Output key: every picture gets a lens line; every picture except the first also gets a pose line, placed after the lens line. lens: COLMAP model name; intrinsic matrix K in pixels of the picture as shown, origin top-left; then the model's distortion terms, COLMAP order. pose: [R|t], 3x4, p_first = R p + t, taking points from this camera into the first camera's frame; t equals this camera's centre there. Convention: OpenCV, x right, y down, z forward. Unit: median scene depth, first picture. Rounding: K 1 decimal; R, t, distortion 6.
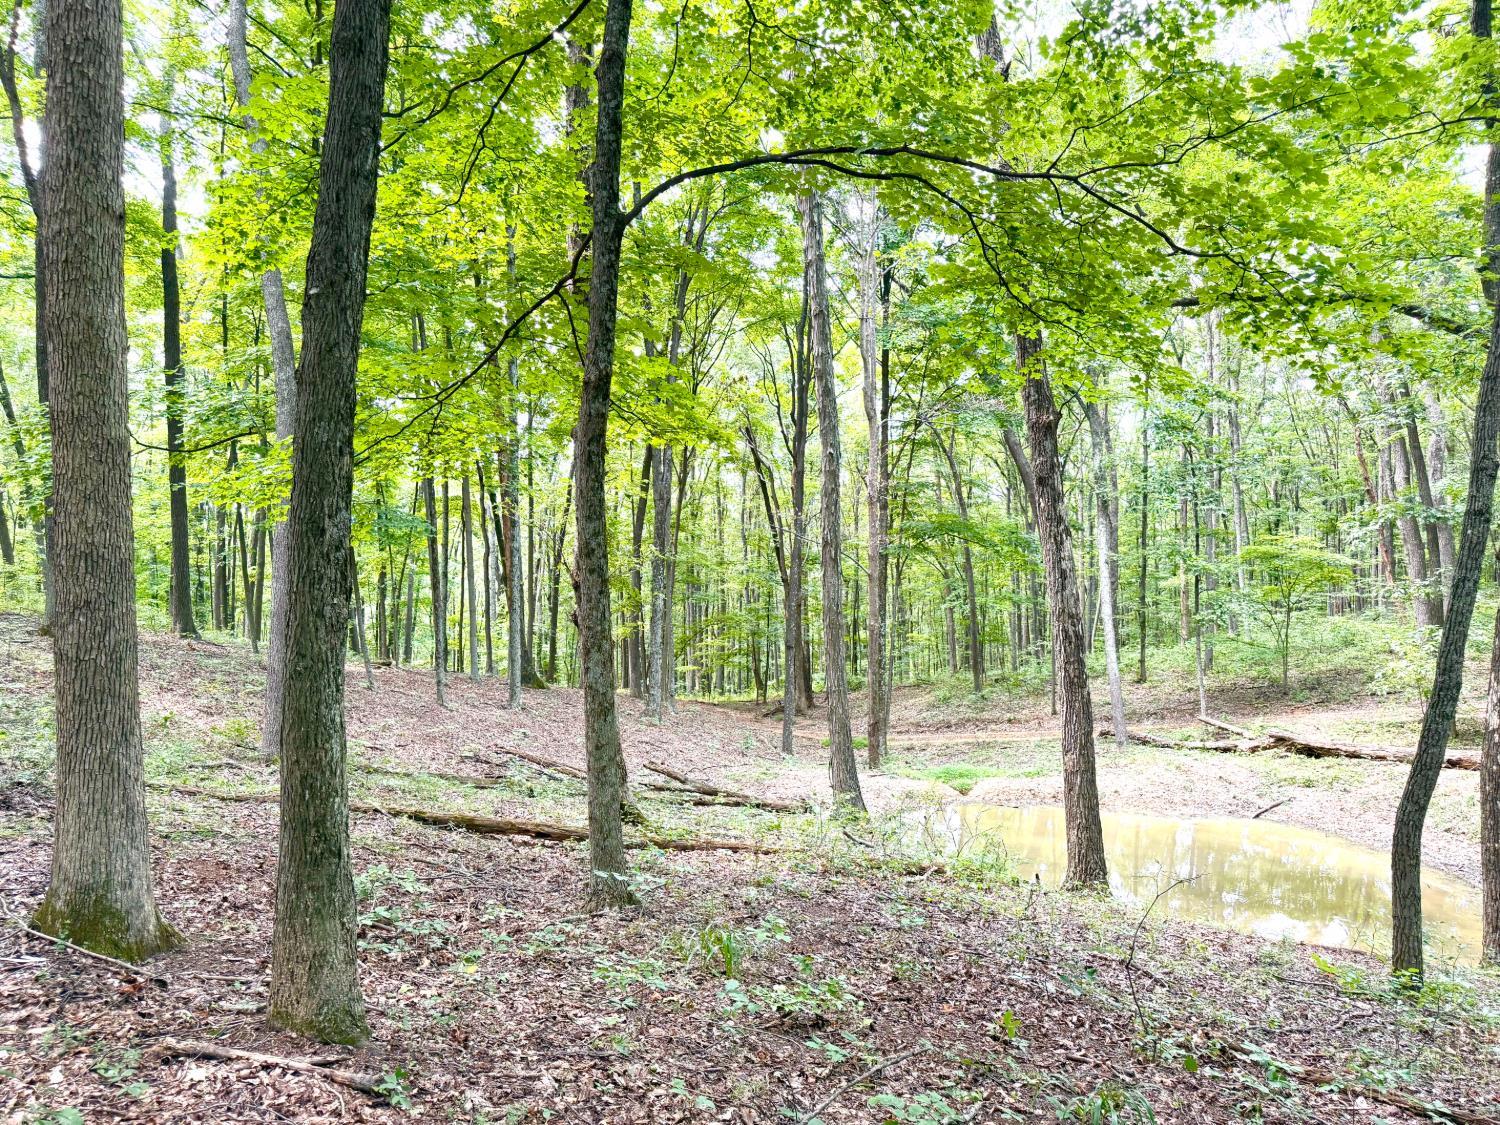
lens RADIAL K [[1050.3, 0, 750.0], [0, 1050.3, 562.5], [0, 0, 1]] dist [0.008835, -0.028879]
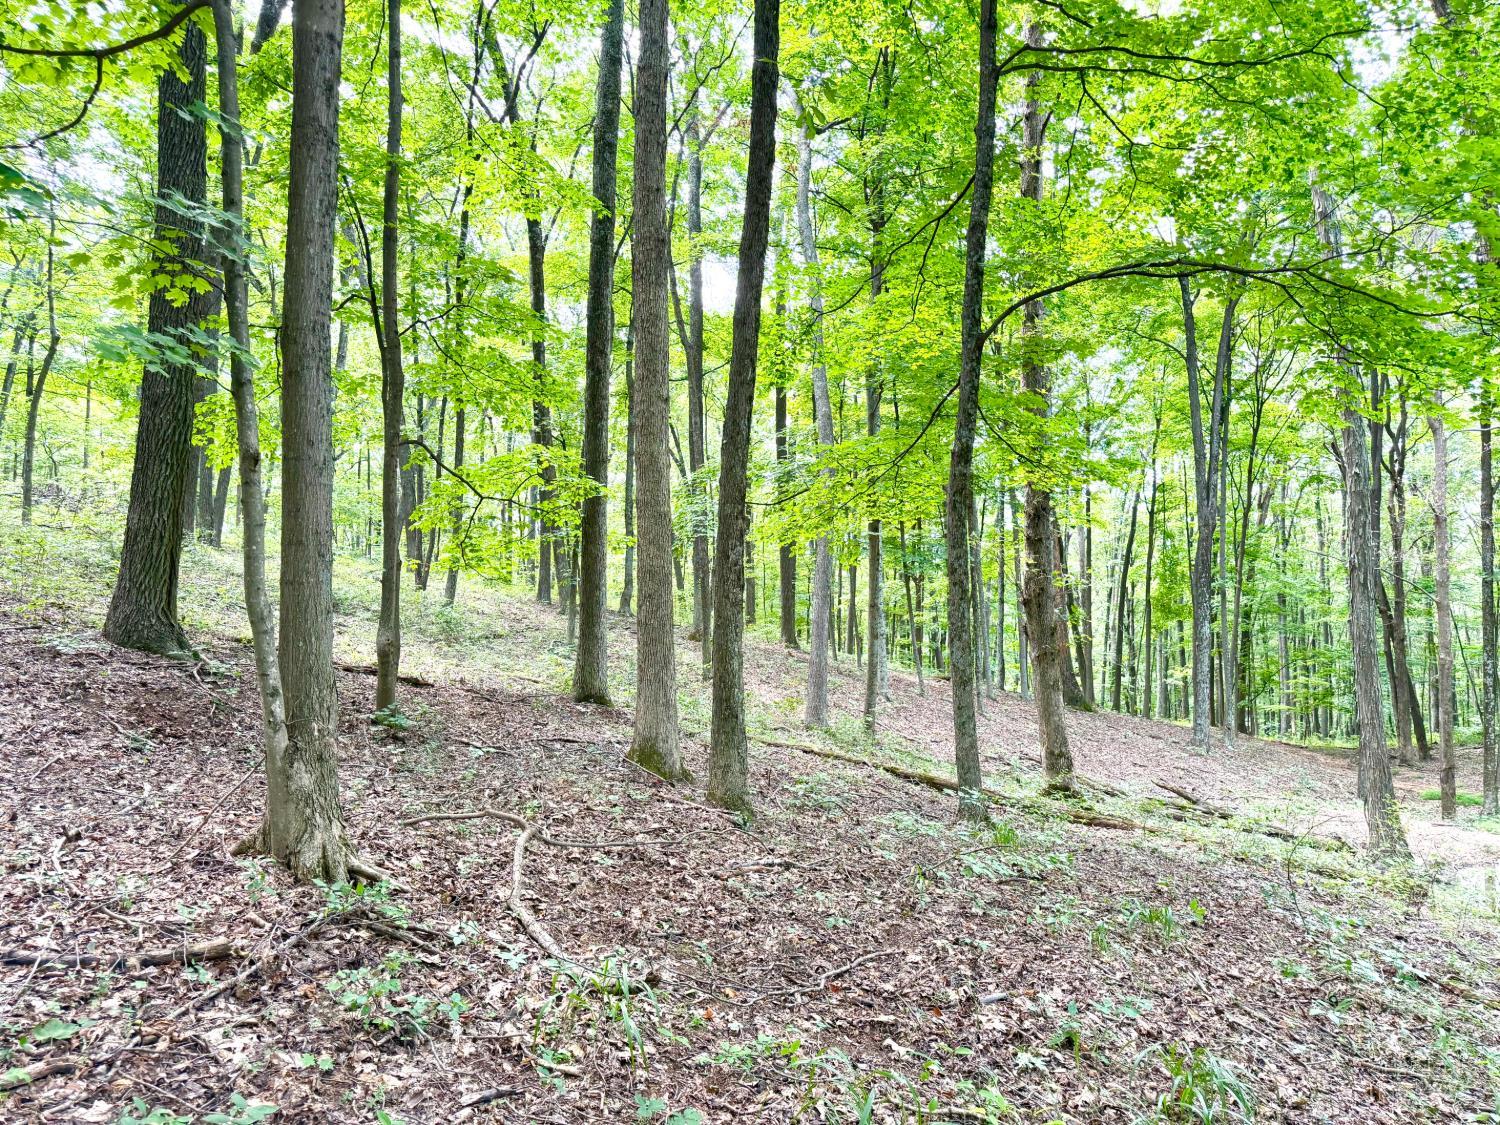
lens RADIAL K [[1050.3, 0, 750.0], [0, 1050.3, 562.5], [0, 0, 1]] dist [0.008835, -0.028879]
pose [[0.851826, -0.003924, -0.523810, 0.107108], [-0.010128, 0.999662, -0.023959, 0.004953], [0.523727, 0.025714, 0.851498, -0.111271]]
